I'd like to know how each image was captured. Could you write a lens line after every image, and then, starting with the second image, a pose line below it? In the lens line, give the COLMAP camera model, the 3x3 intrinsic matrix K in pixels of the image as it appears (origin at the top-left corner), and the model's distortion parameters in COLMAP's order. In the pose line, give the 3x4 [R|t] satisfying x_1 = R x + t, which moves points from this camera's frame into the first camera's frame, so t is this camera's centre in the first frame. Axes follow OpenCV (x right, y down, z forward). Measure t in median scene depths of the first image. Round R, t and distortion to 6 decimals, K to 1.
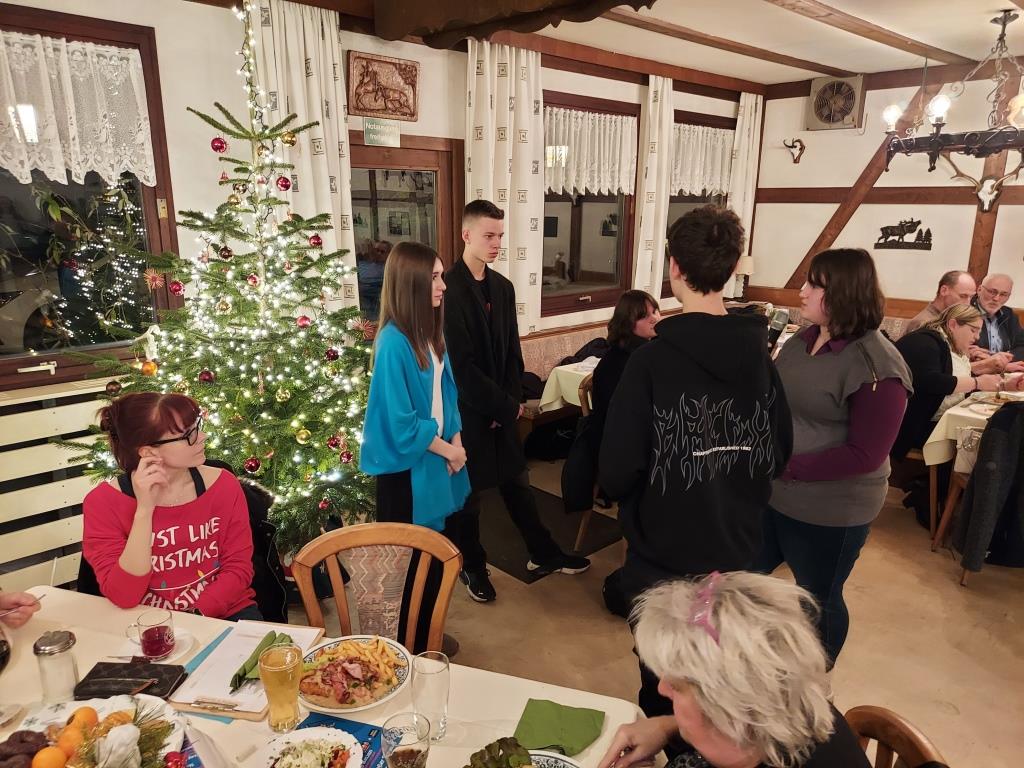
lens RADIAL K [[739.9, 0, 506.9], [0, 739.9, 385.2], [0, 0, 1]] dist [0.062887, -0.066143]
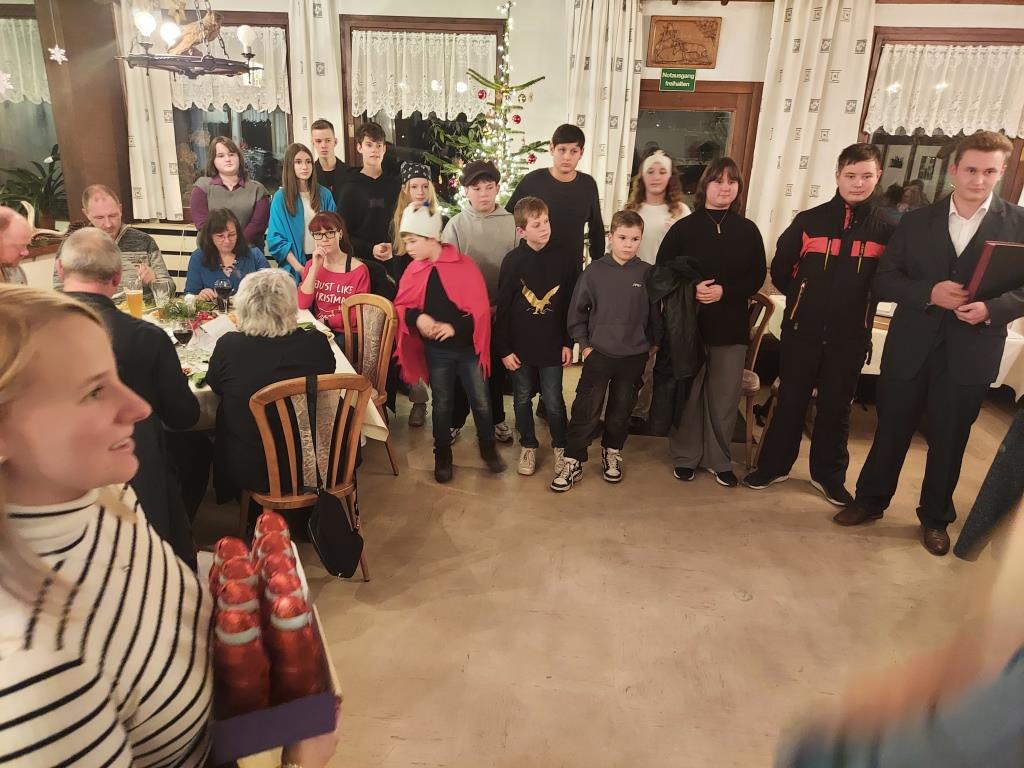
lens RADIAL K [[739.9, 0, 506.9], [0, 739.9, 385.2], [0, 0, 1]] dist [0.062887, -0.066143]
pose [[0.641038, 0.259081, -0.722459, 0.517119], [-0.215496, 0.964195, 0.154561, 0.014533], [0.736635, 0.056607, 0.673917, -0.012489]]
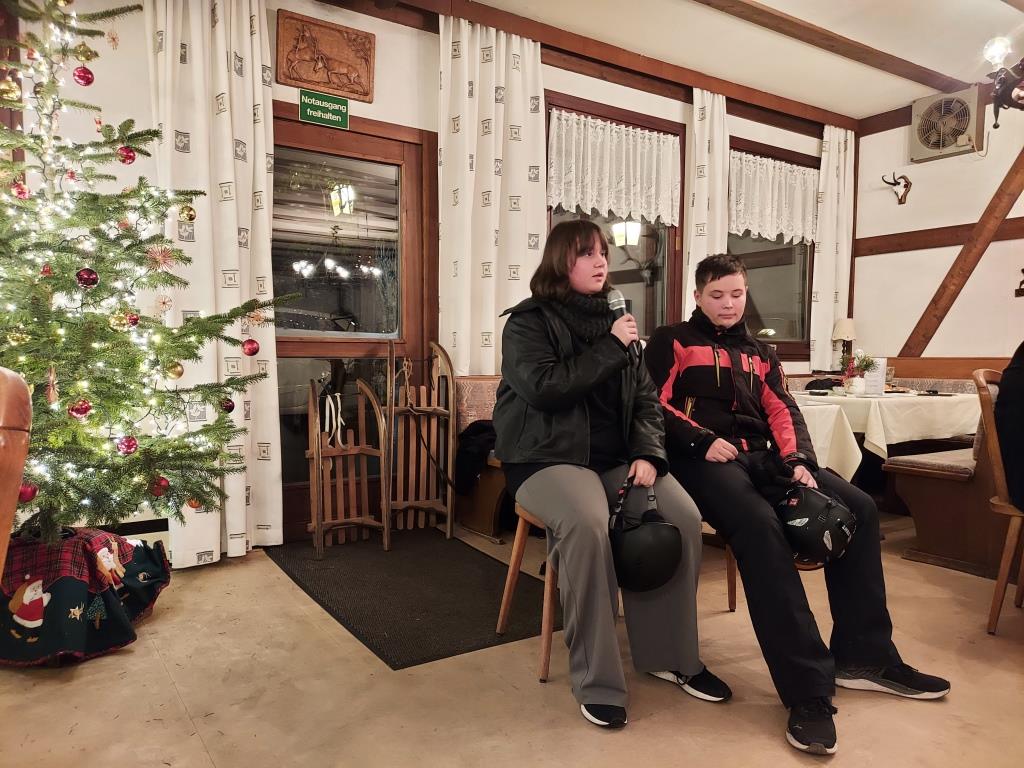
lens RADIAL K [[739.9, 0, 506.9], [0, 739.9, 385.2], [0, 0, 1]] dist [0.062887, -0.066143]
pose [[0.981525, 0.007063, -0.191205, 0.151370], [-0.046376, 0.978302, -0.201928, 0.096069], [0.185630, 0.207065, 0.960555, 0.222742]]
